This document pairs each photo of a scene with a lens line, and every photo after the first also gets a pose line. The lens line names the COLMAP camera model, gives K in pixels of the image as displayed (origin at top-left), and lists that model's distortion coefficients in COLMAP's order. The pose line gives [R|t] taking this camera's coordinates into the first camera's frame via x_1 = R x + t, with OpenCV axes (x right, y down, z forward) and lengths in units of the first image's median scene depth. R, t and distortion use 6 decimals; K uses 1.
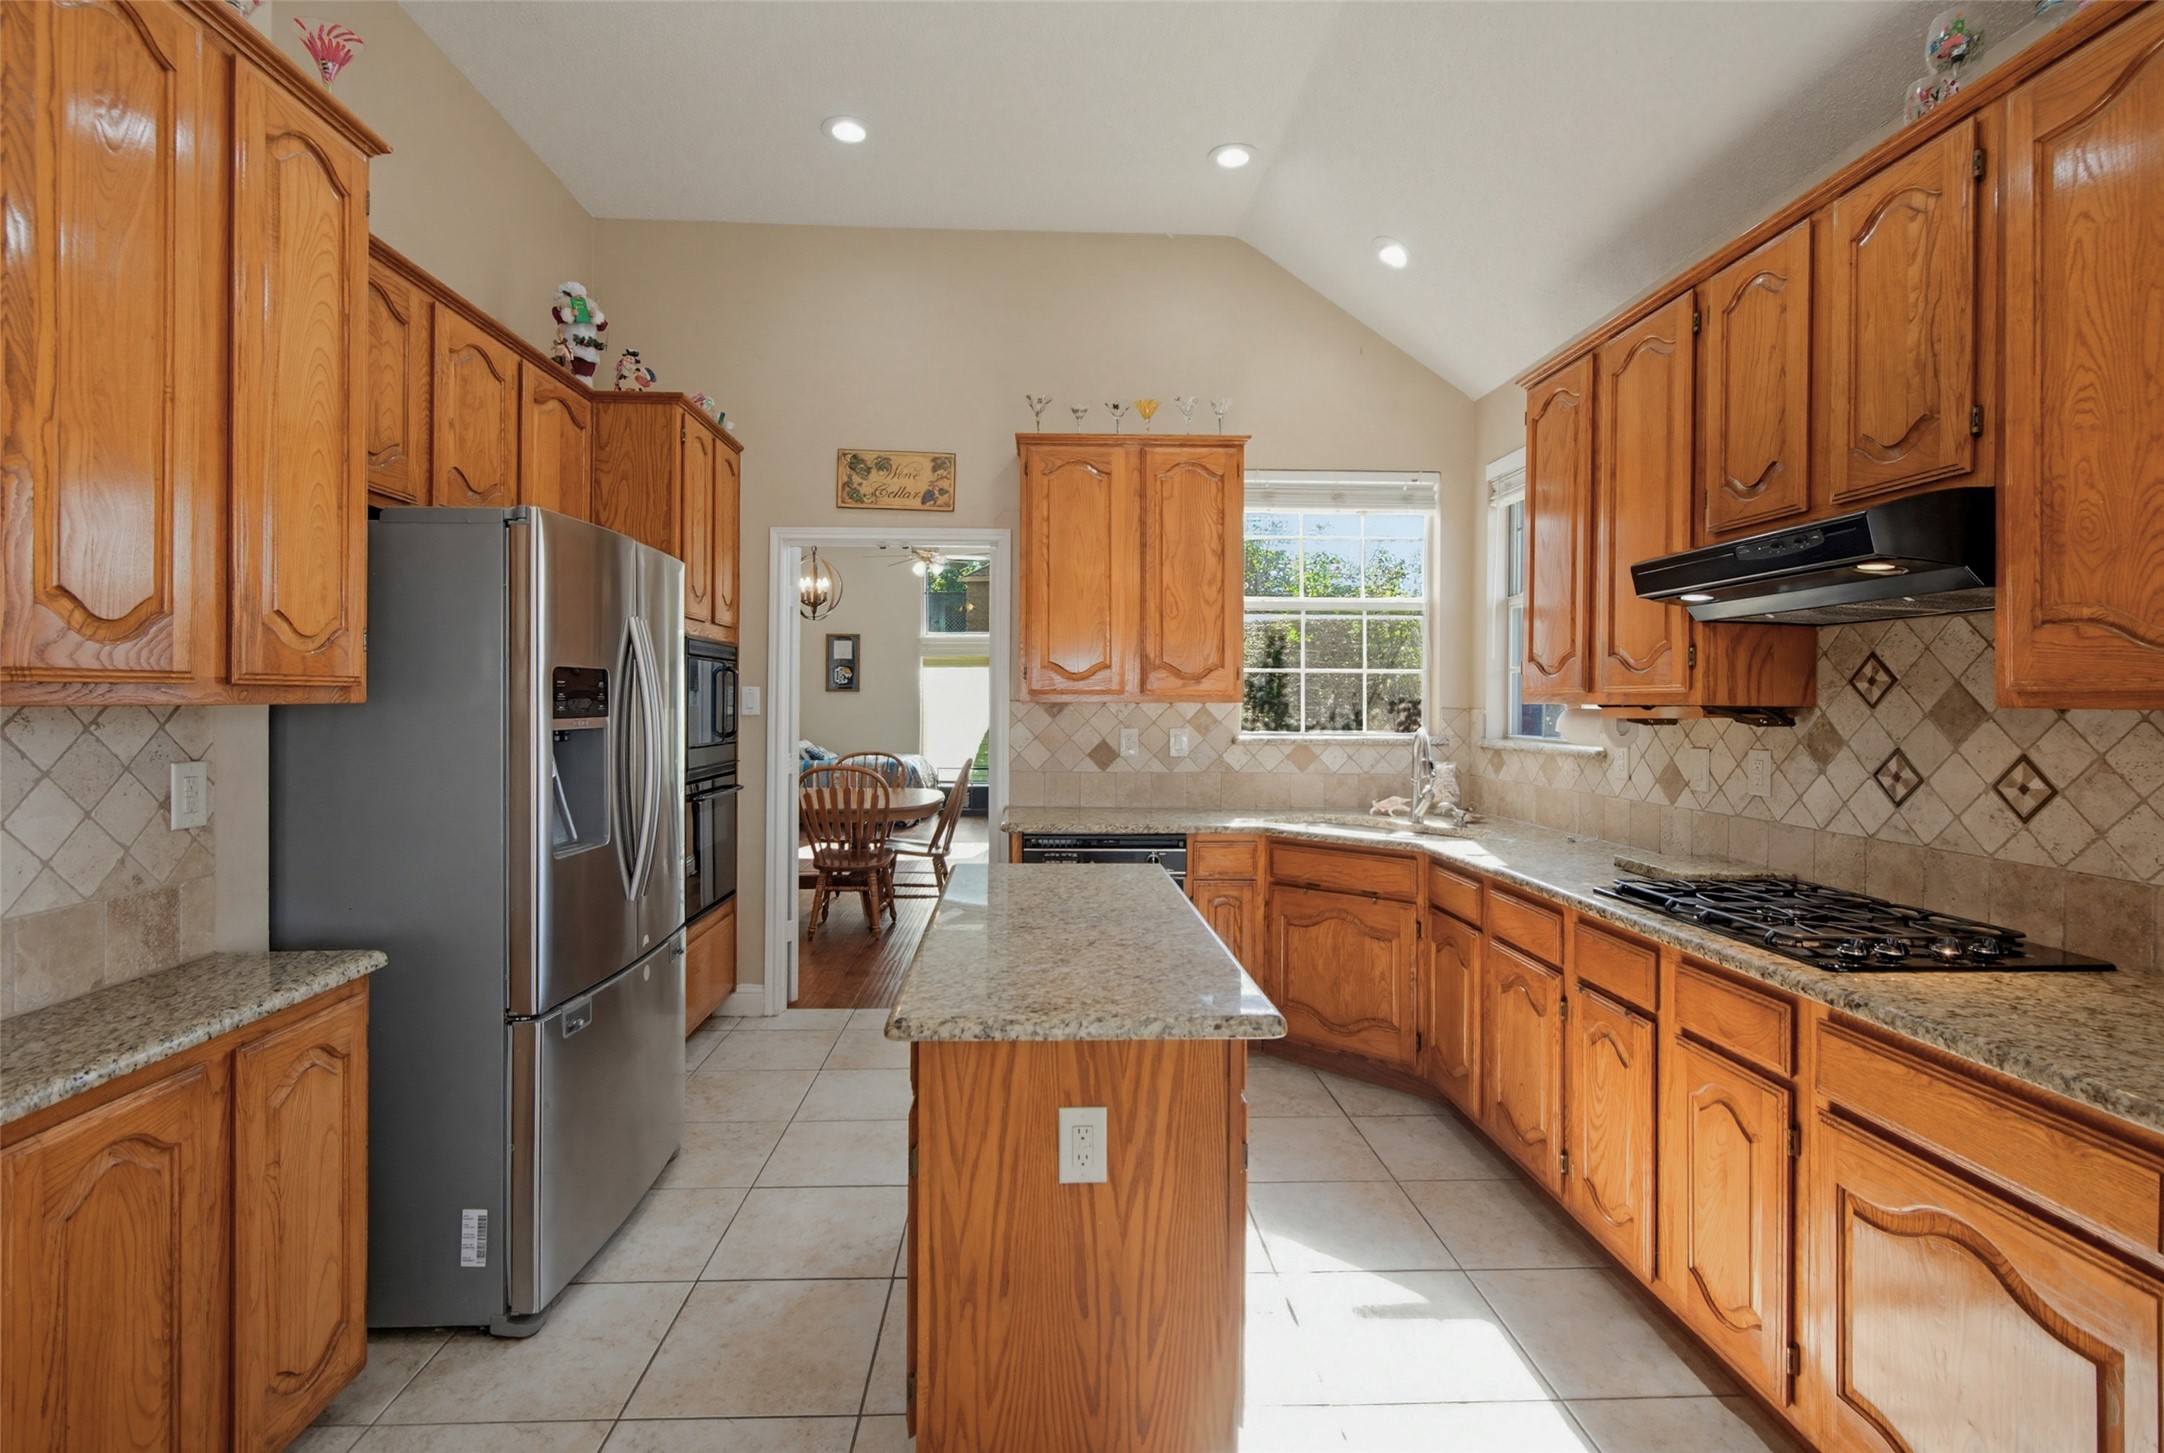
lens RADIAL K [[1003.5, 0, 1064.0], [0, 1003.5, 699.1], [0, 0, 1]] dist [0.005045, -0.000858]
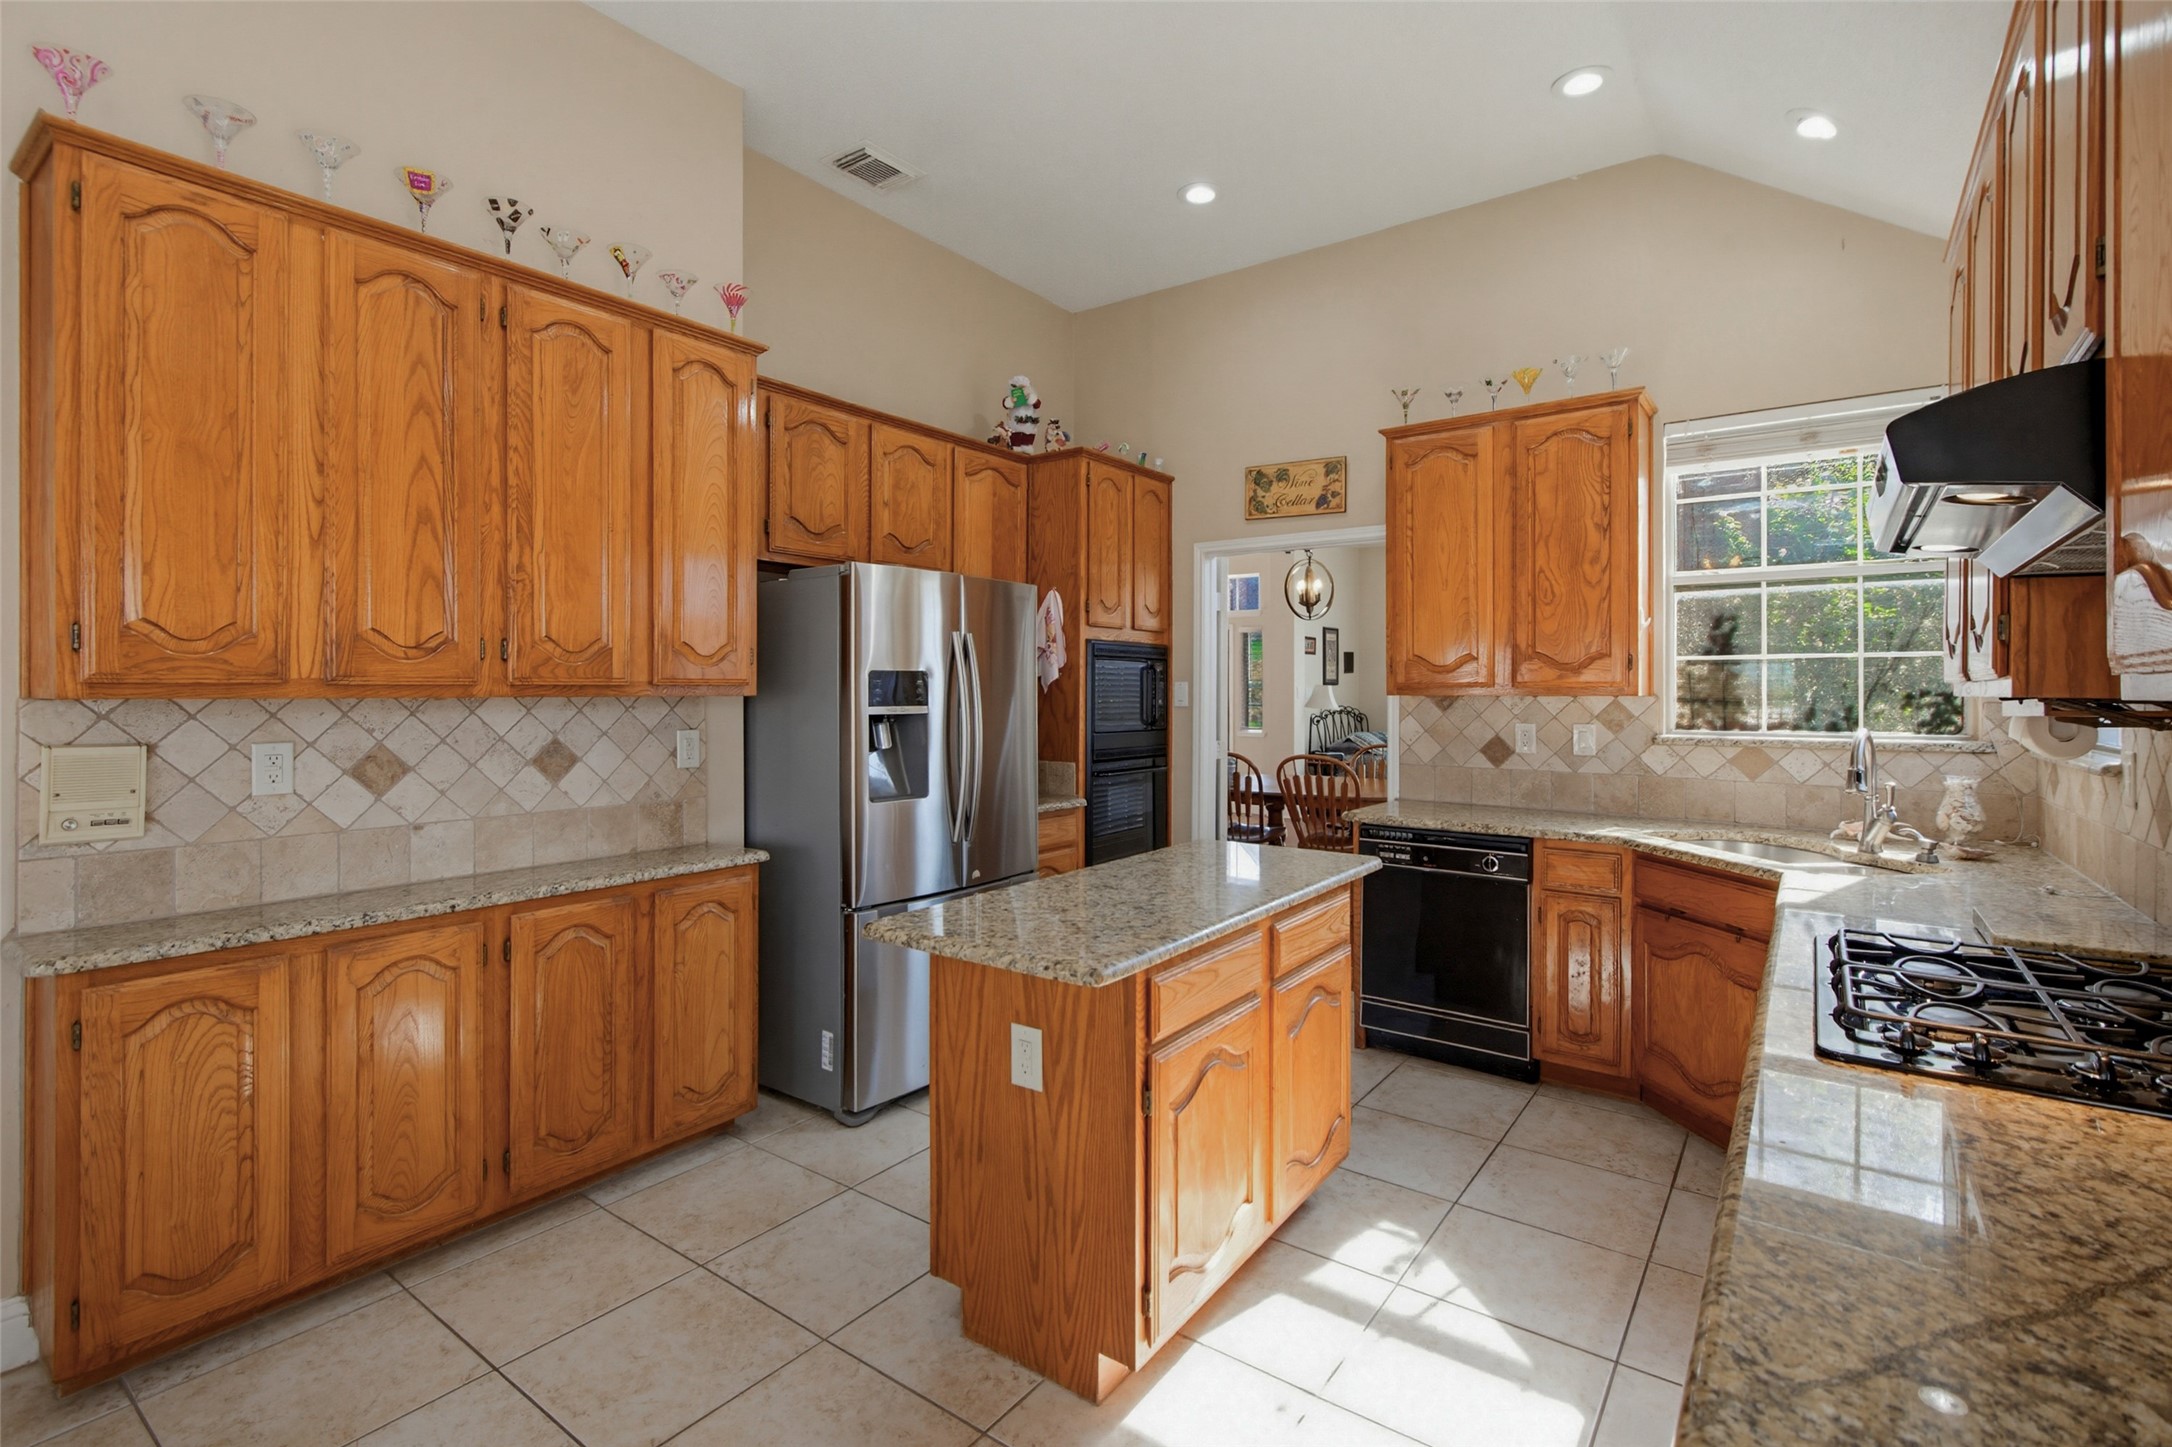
lens RADIAL K [[1007.2, 0, 1143.3], [0, 1007.2, 690.7], [0, 0, 1]] dist [0.005045, -0.000858]
pose [[0.791896, -0.003688, -0.610645, 0.378368], [0.002226, 0.999993, -0.003153, 0.001181], [0.610652, 0.001138, 0.791898, 0.049259]]
